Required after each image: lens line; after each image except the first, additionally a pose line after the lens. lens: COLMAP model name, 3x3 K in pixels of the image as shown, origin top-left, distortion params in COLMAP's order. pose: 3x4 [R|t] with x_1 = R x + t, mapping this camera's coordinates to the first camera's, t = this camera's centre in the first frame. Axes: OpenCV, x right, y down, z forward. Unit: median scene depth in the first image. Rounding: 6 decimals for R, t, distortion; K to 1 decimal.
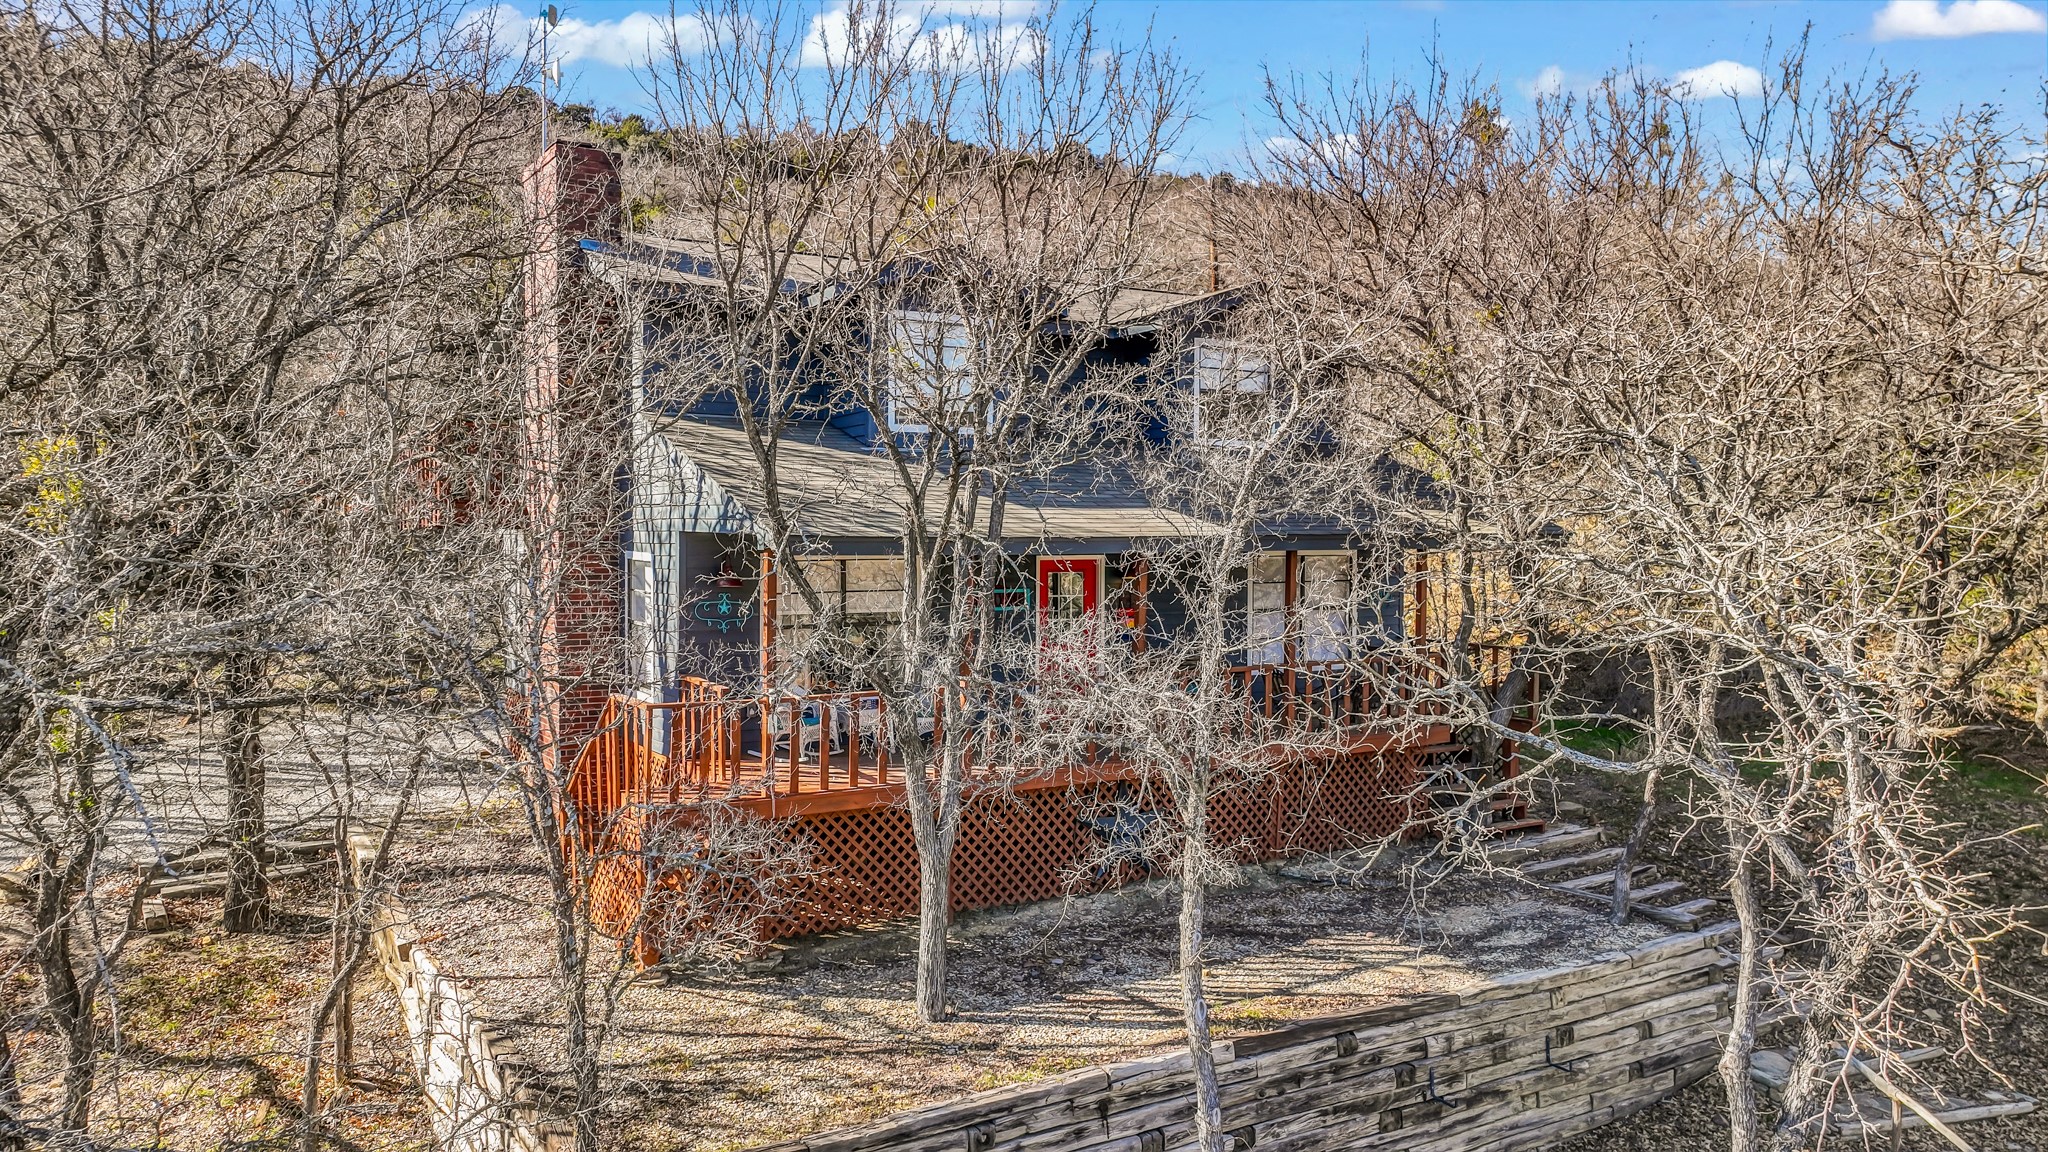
lens RADIAL K [[1442.3, 0, 1021.1], [0, 1442.3, 581.6], [0, 0, 1]] dist [-0.012570, 0.030743]
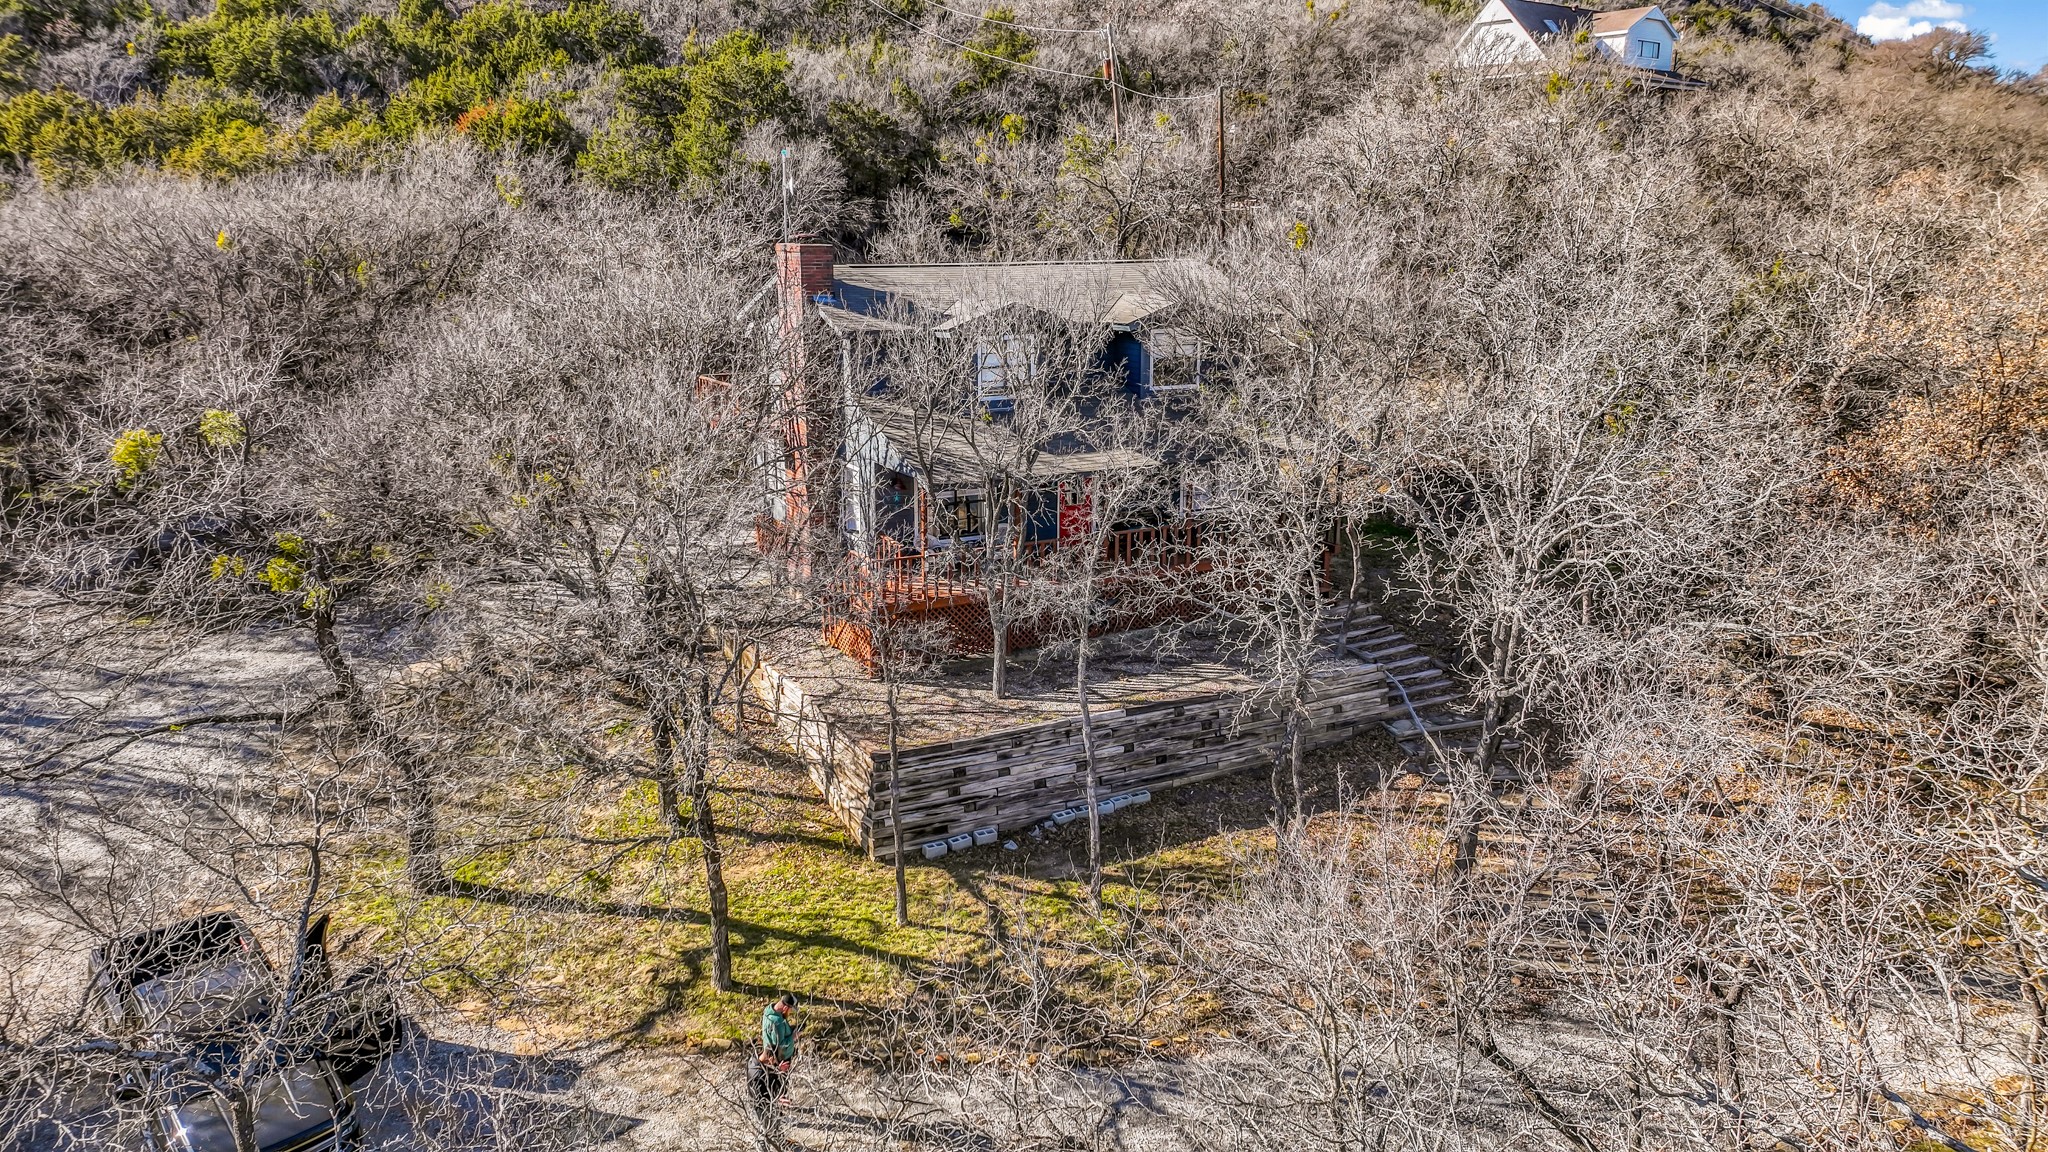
lens RADIAL K [[1452.0, 0, 1028.9], [0, 1452.0, 574.9], [0, 0, 1]] dist [0.009381, 0.003890]
pose [[0.998240, 0.008890, -0.058638, 0.116178], [0.003112, 0.979487, 0.201483, -0.350228], [0.059227, -0.201311, 0.977735, -1.202222]]
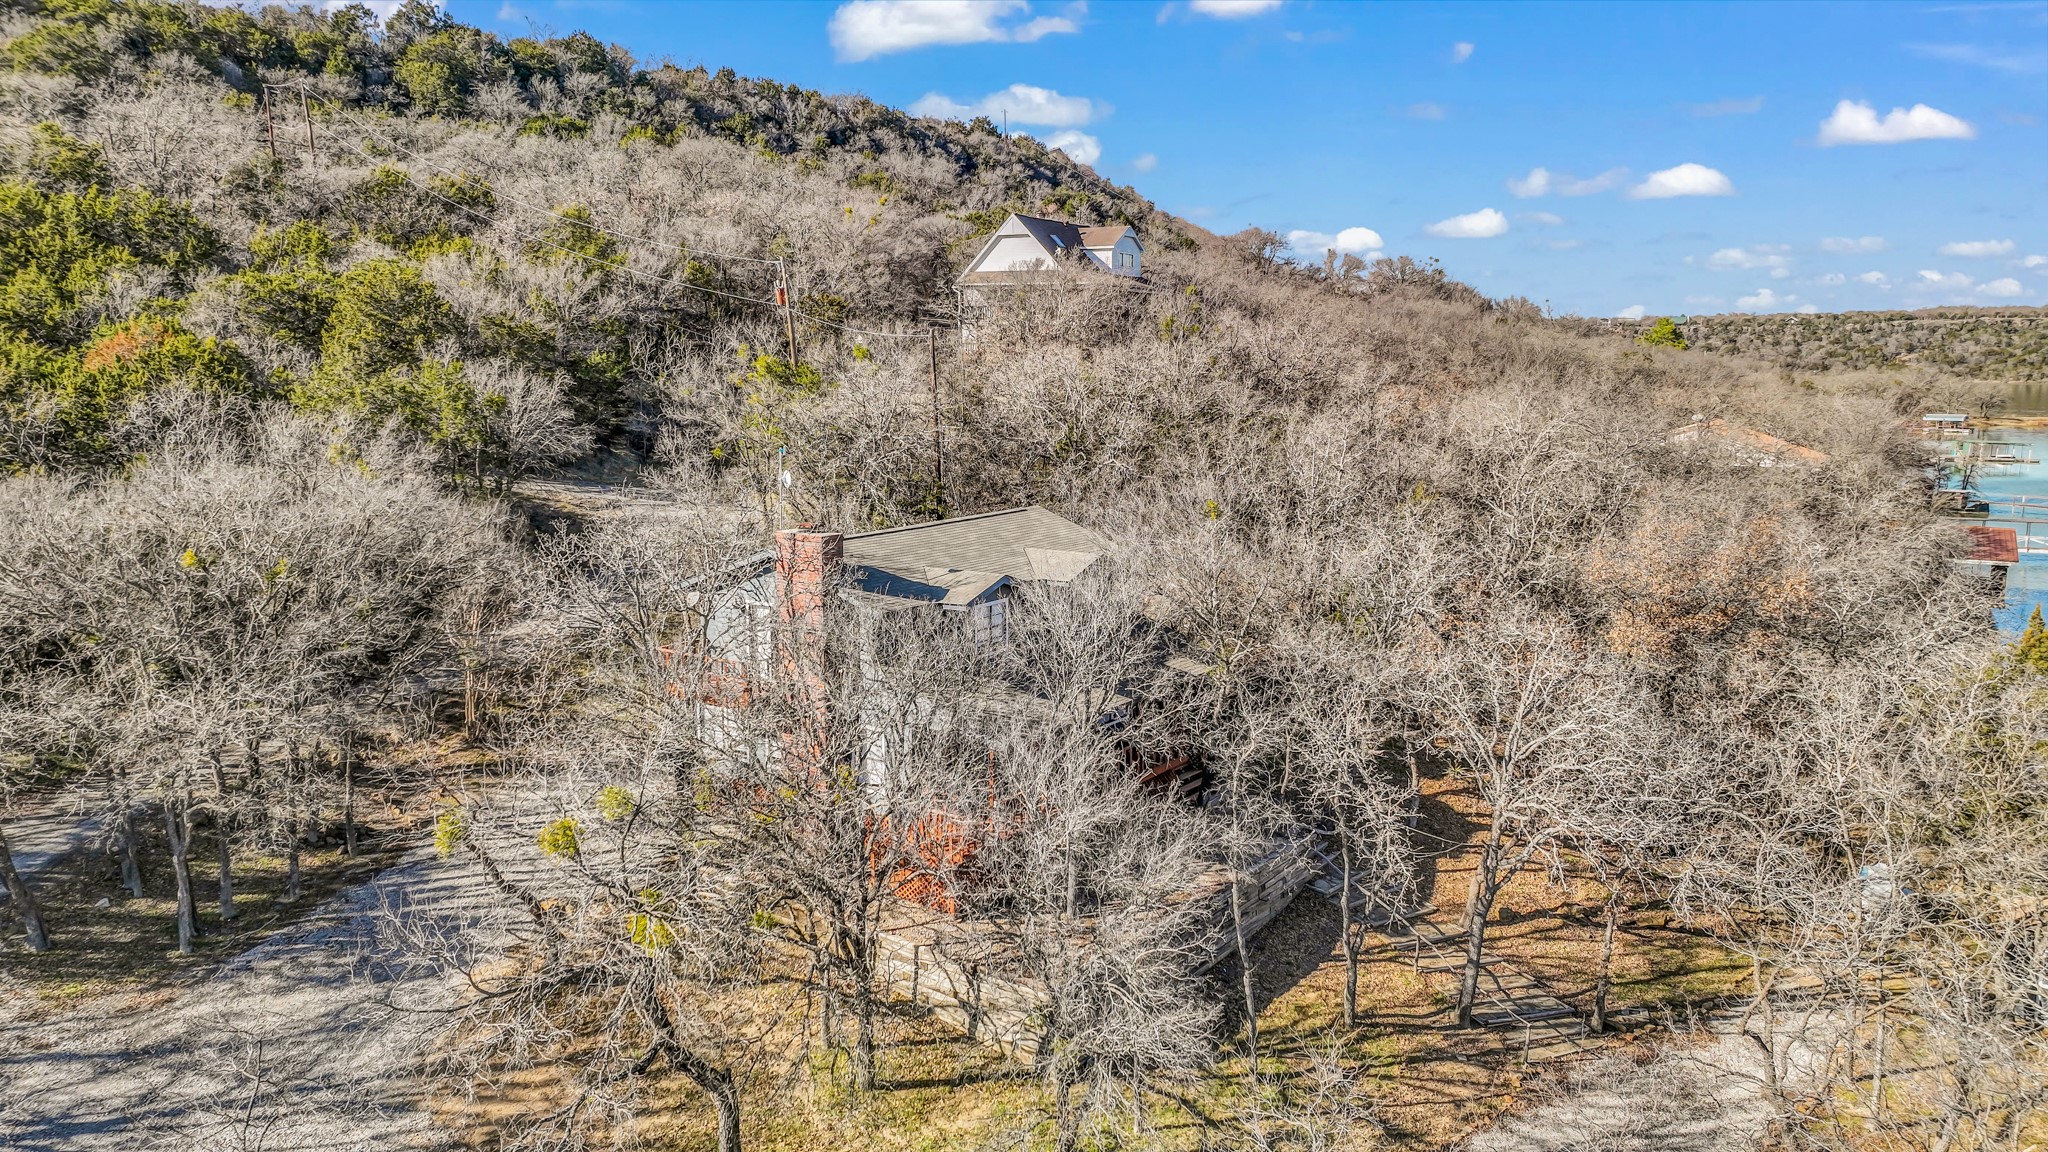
lens RADIAL K [[1442.3, 0, 1021.1], [0, 1442.3, 581.6], [0, 0, 1]] dist [-0.012570, 0.030743]
pose [[0.927615, -0.065644, 0.367725, -1.083502], [0.017251, 0.990915, 0.133376, -0.677835], [-0.373140, -0.117378, 0.920320, -1.363741]]
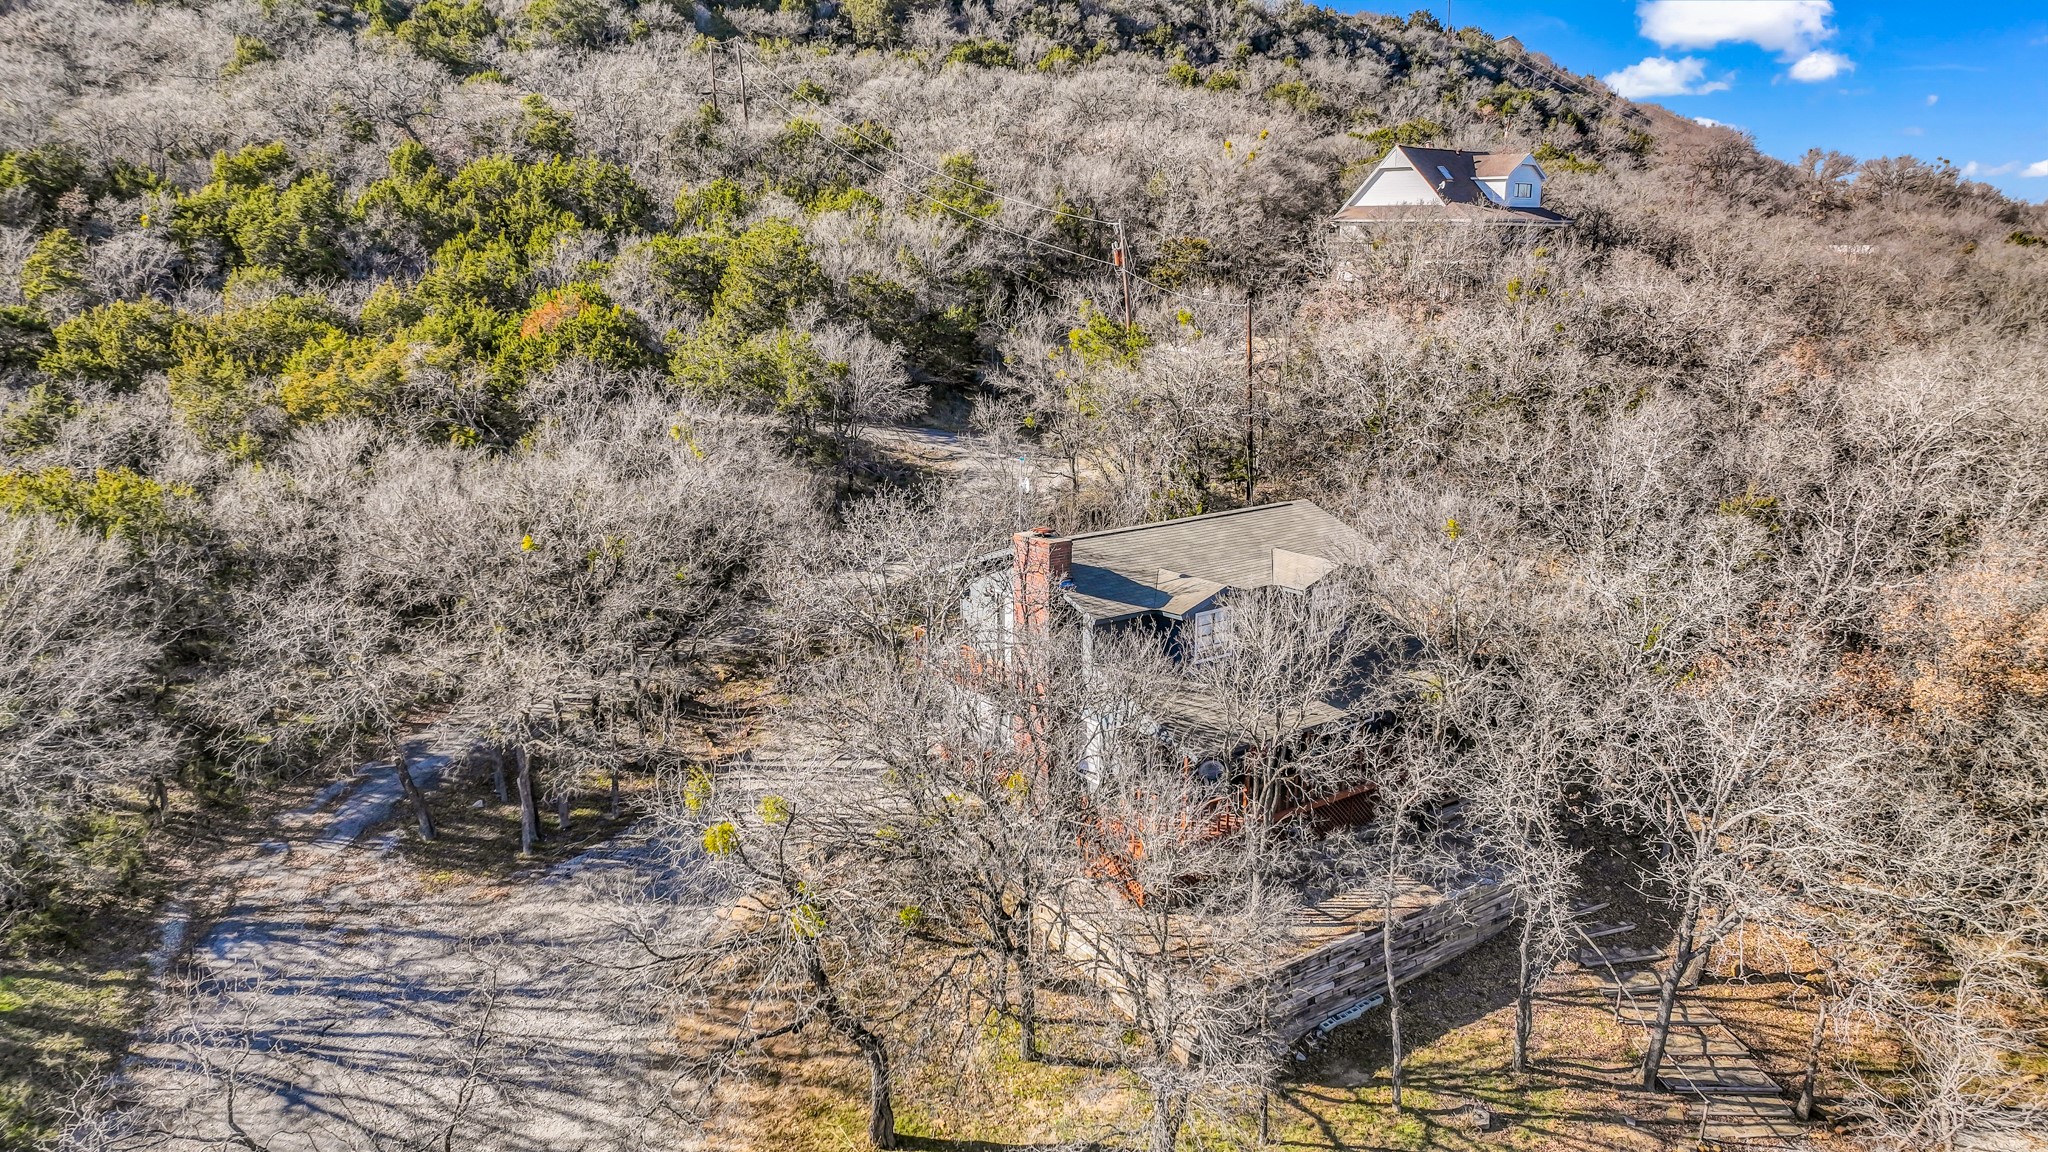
lens RADIAL K [[1442.3, 0, 1021.1], [0, 1442.3, 581.6], [0, 0, 1]] dist [-0.012570, 0.030743]
pose [[0.996971, -0.026868, 0.072988, -0.698513], [0.011546, 0.979167, 0.202729, -0.925181], [-0.076914, -0.201273, 0.976511, -1.578192]]
